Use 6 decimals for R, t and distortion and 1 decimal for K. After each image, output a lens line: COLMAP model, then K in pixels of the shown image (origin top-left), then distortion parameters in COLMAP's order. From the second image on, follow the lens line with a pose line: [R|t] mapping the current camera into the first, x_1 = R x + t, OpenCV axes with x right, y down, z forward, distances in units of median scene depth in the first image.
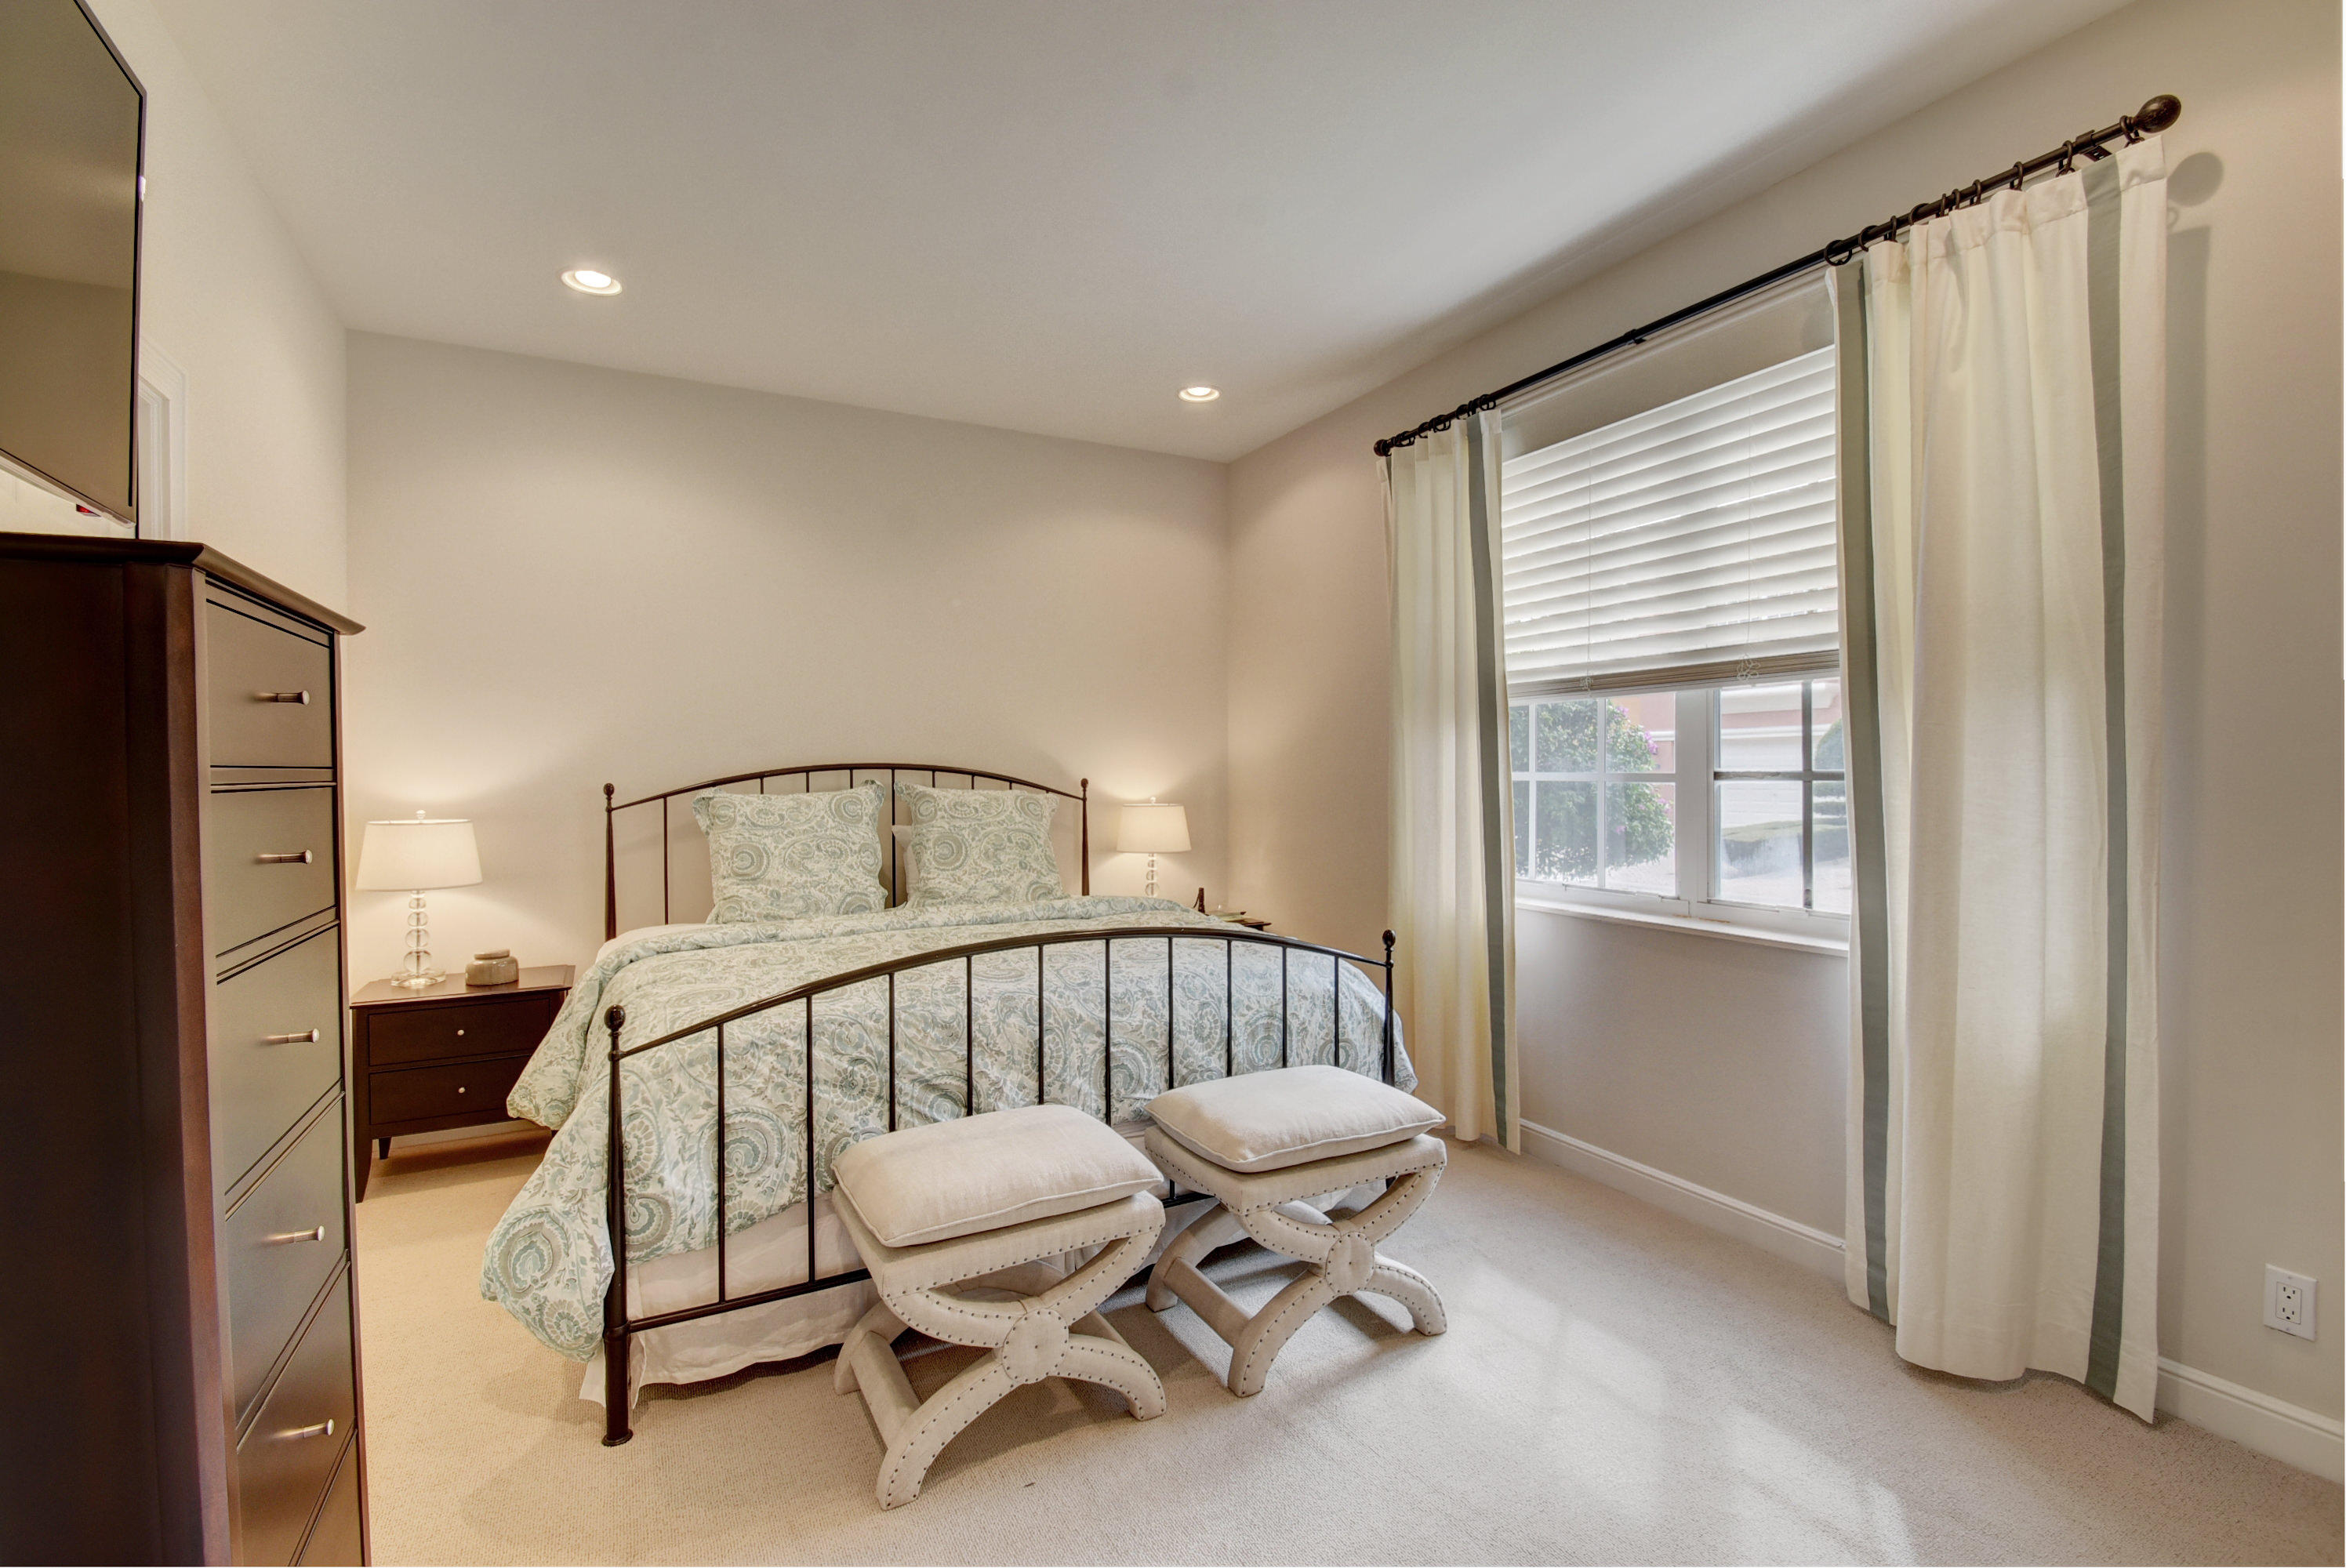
lens RADIAL K [[1029.3, 0, 1162.3], [0, 1029.3, 777.1], [0, 0, 1]] dist [0.005246, -0.011179]
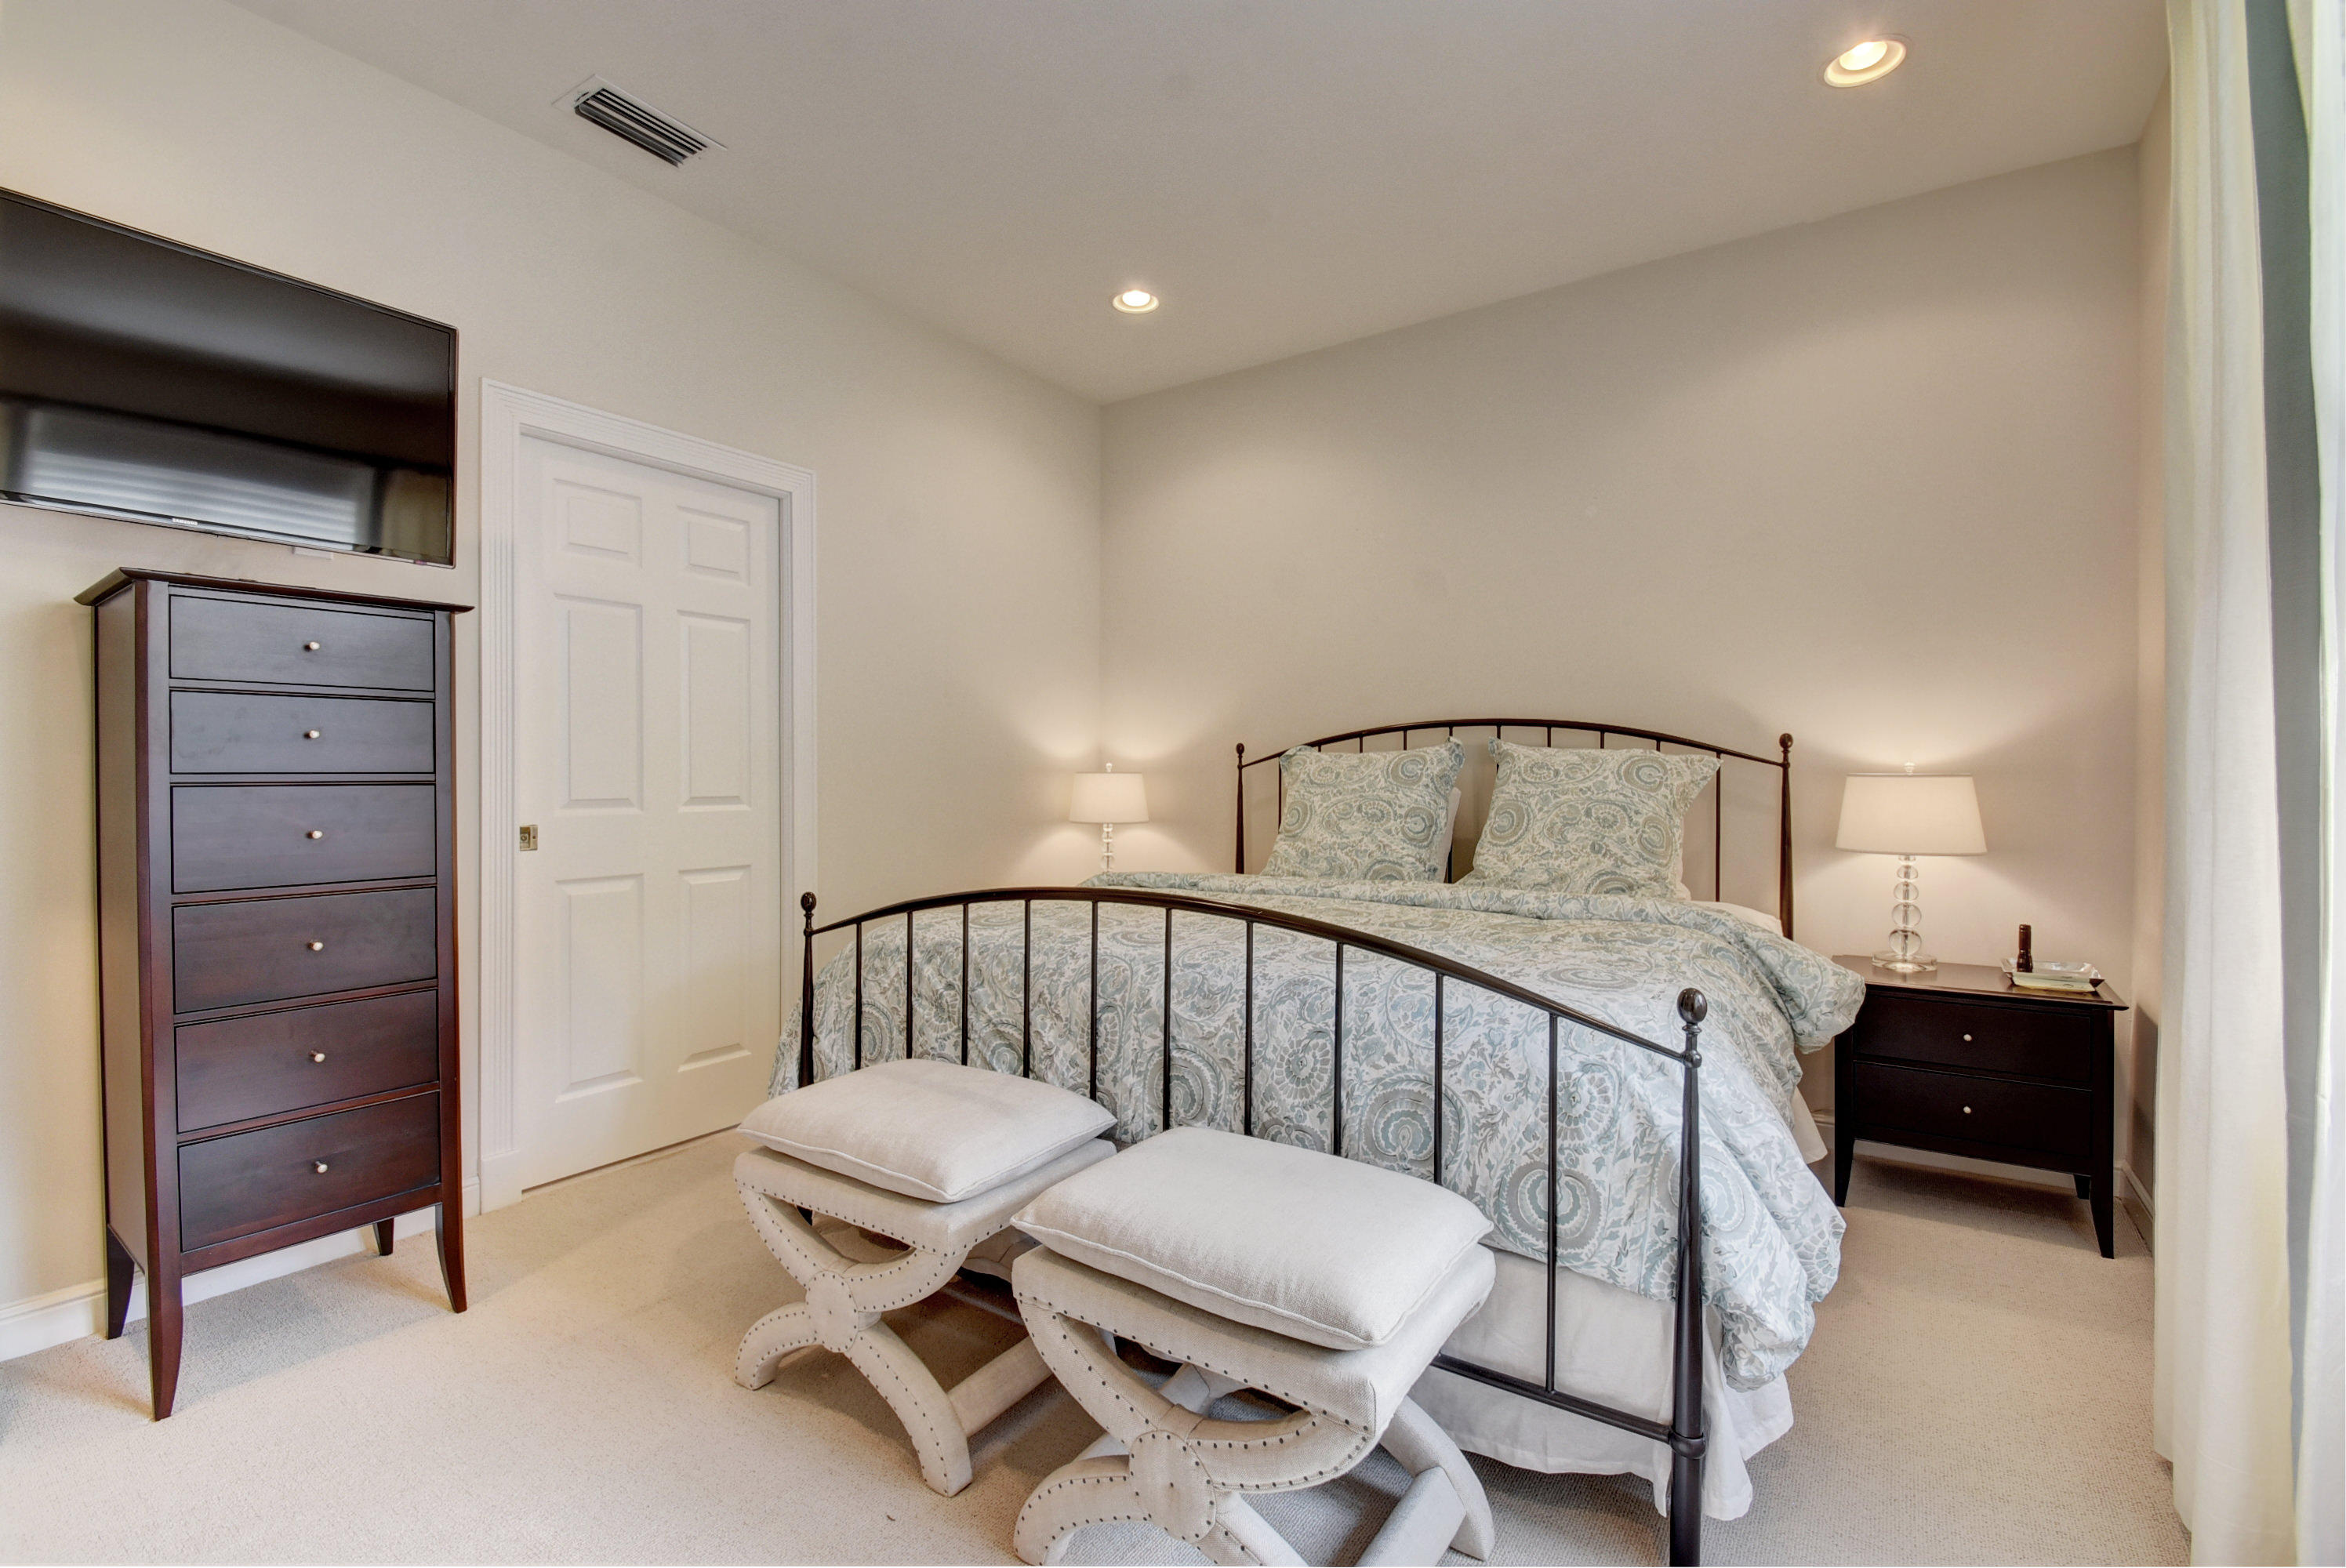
lens RADIAL K [[1029.3, 0, 1158.7], [0, 1029.3, 782.2], [0, 0, 1]] dist [0.005246, -0.011179]
pose [[0.462158, 0.015286, -0.886666, 0.581552], [-0.009877, 0.999878, 0.012090, 0.051625], [0.886743, 0.003170, 0.462253, 0.599467]]
